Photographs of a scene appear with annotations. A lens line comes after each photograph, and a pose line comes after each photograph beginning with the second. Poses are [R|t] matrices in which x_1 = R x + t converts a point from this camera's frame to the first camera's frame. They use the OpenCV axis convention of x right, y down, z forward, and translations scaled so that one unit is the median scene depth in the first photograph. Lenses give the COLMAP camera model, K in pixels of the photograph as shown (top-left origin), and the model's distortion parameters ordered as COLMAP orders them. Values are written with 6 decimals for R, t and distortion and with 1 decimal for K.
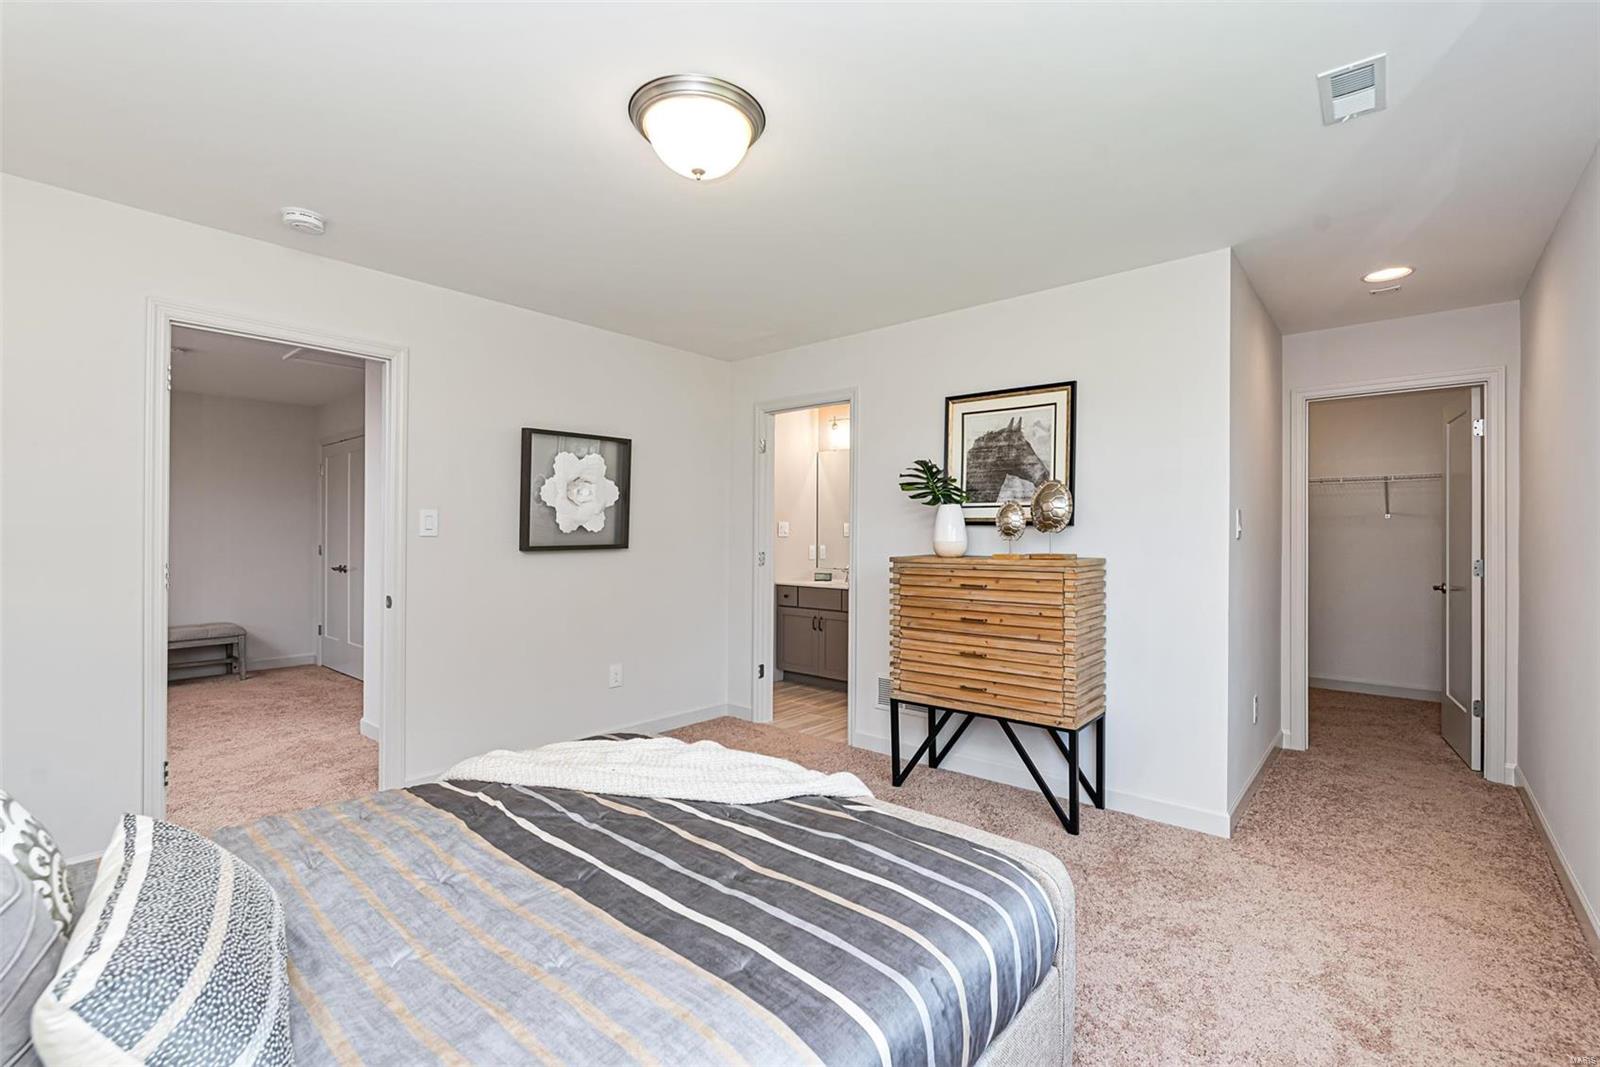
lens RADIAL K [[699.2, 0, 805.1], [0, 699.2, 521.3], [0, 0, 1]] dist [-0.000832, -0.000482]
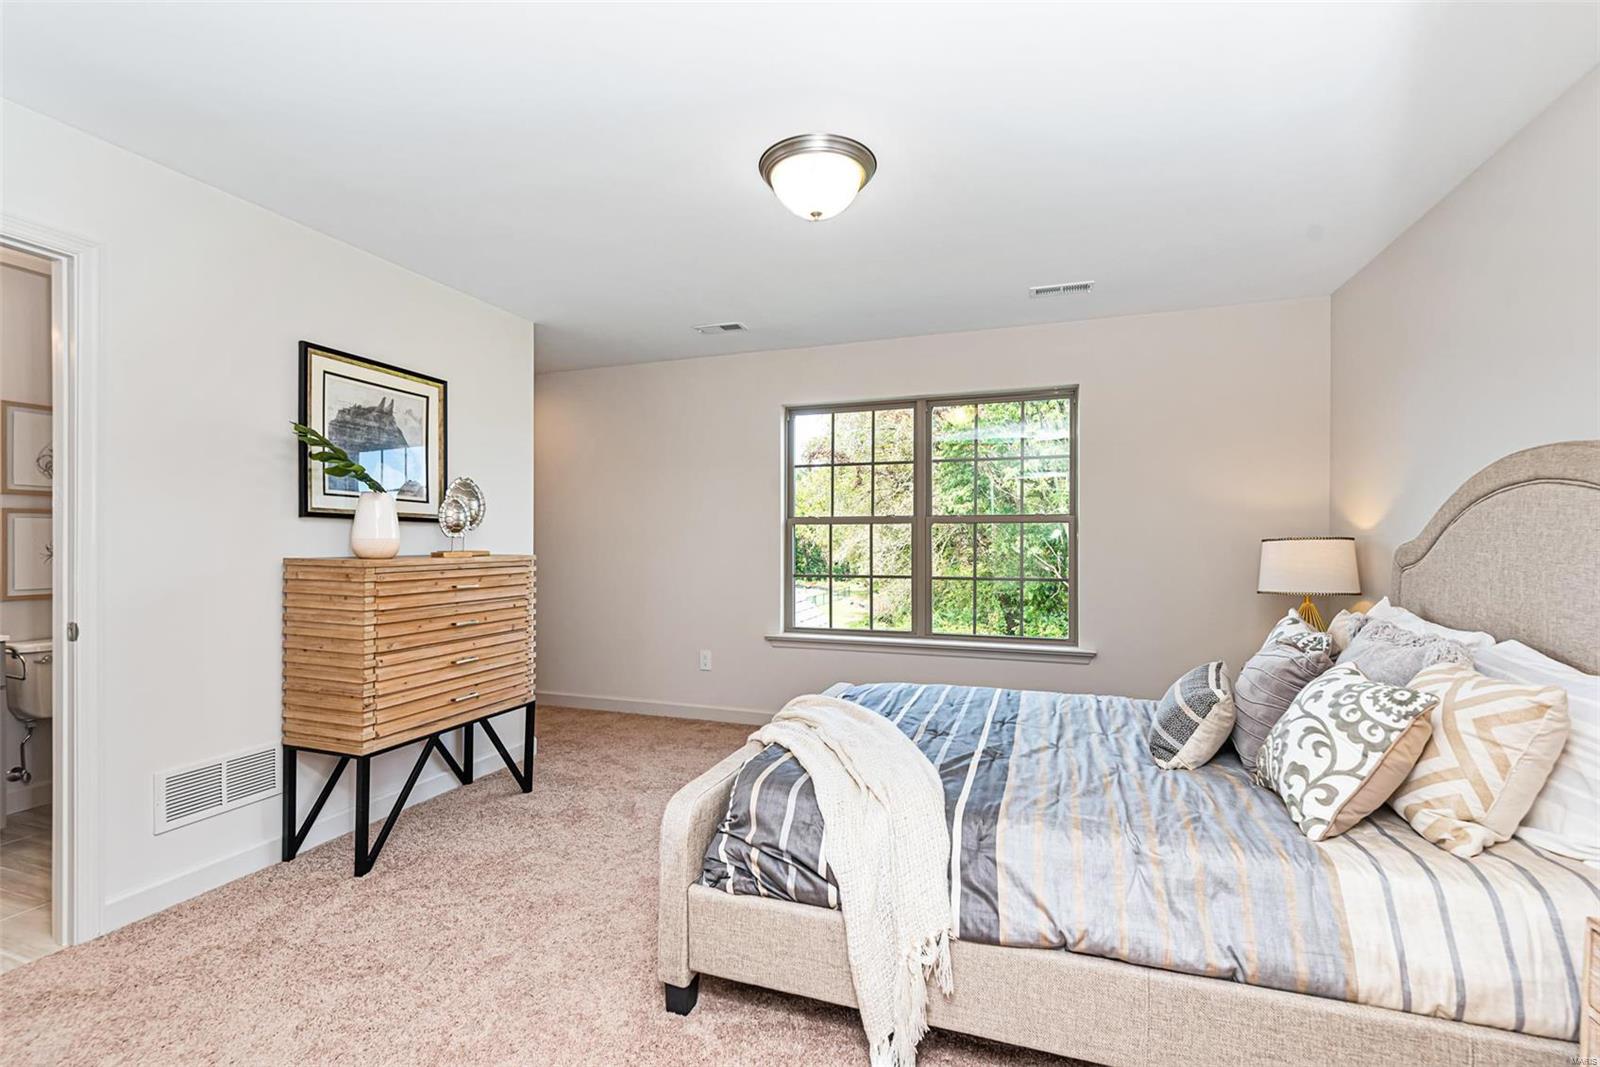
lens RADIAL K [[699.2, 0, 805.1], [0, 699.2, 521.3], [0, 0, 1]] dist [-0.000832, -0.000482]
pose [[-0.368052, 0.021592, 0.929554, -0.746800], [-0.022696, 0.999224, -0.032197, 0.024238], [-0.929528, -0.032947, -0.367277, 0.877048]]
